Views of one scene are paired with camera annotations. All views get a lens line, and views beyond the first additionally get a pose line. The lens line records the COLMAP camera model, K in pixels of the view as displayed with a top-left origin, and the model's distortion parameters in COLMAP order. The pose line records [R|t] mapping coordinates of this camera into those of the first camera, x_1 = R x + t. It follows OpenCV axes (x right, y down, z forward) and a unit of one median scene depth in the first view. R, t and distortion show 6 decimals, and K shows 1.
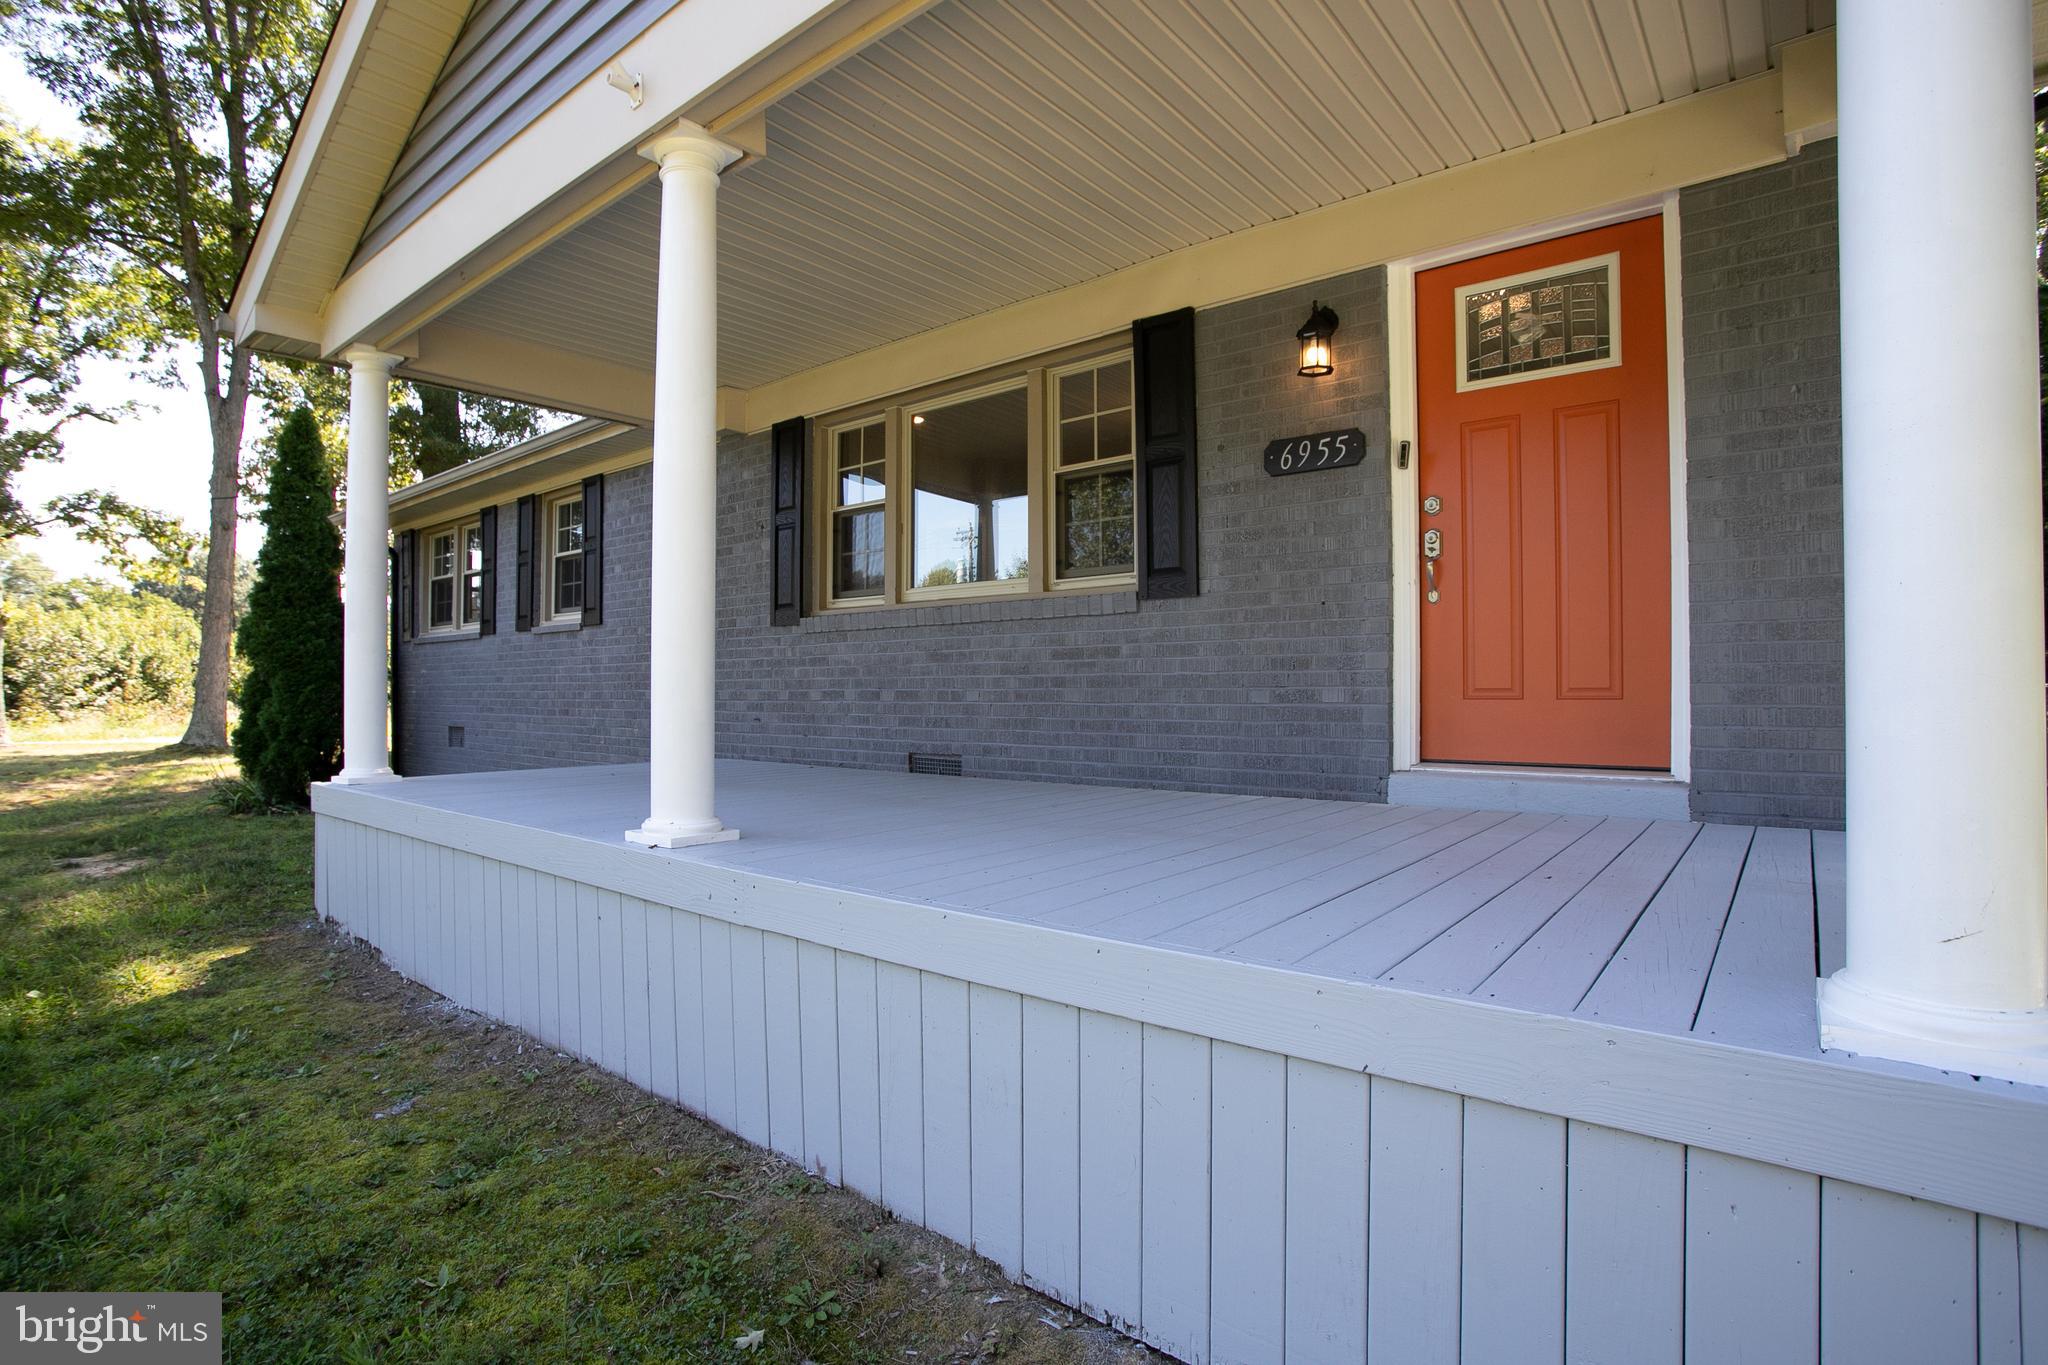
lens RADIAL K [[1010.5, 0, 1001.0], [0, 1010.5, 686.0], [0, 0, 1]] dist [-0.075196, 0.040229]
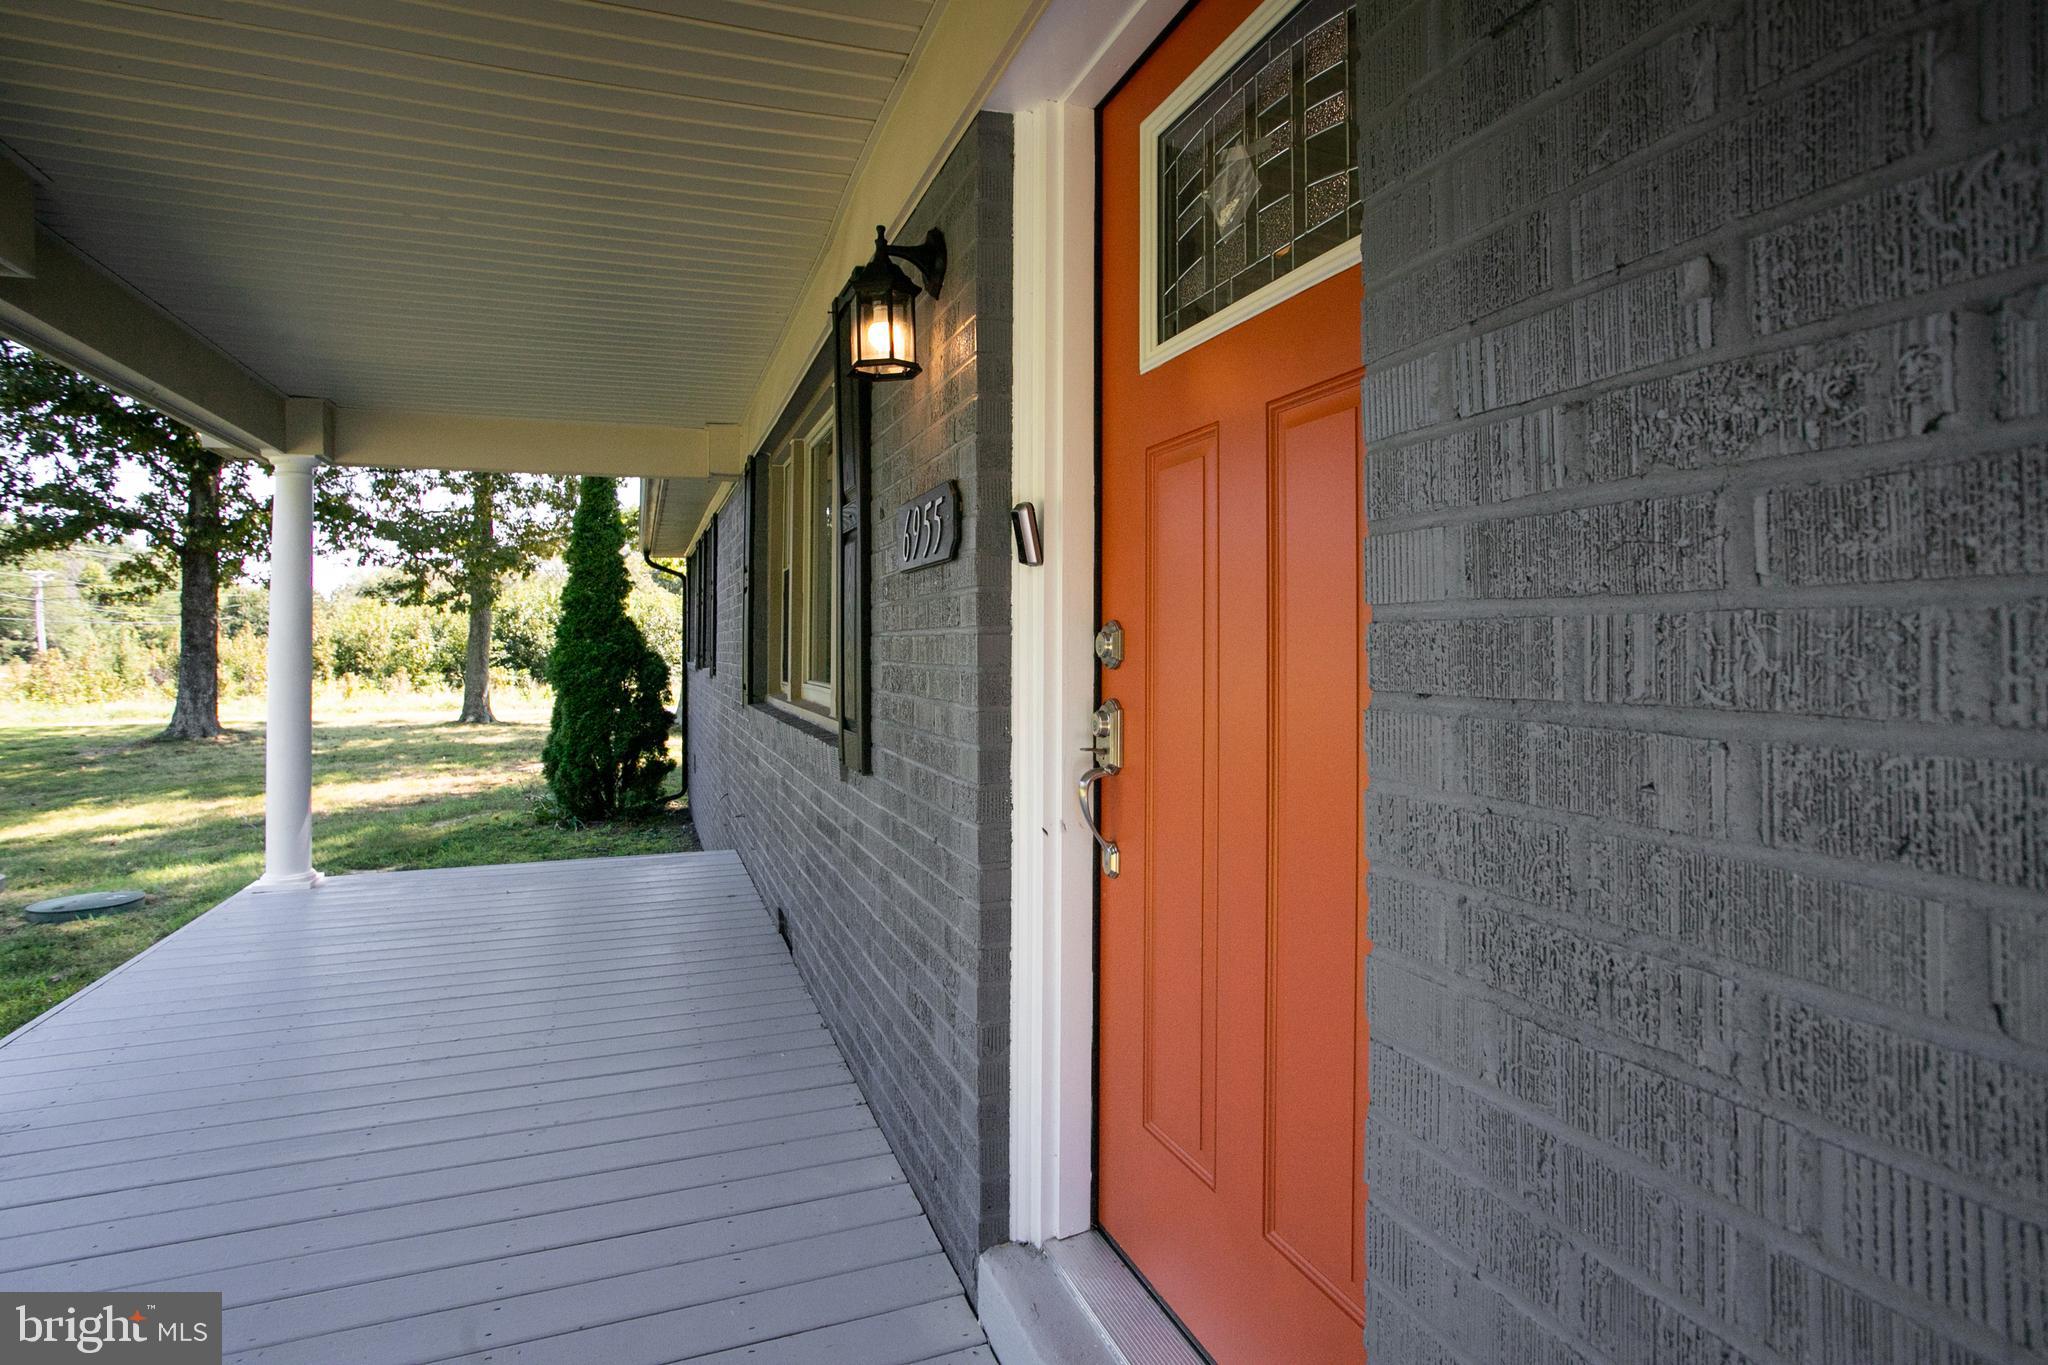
lens RADIAL K [[1042.1, 0, 999.0], [0, 1042.1, 609.0], [0, 0, 1]] dist [-0.060008, 0.035469]
pose [[0.856469, -0.018053, -0.515883, 0.594410], [0.005180, 0.999639, -0.026381, -0.177480], [0.516173, 0.019922, 0.856253, 0.571291]]
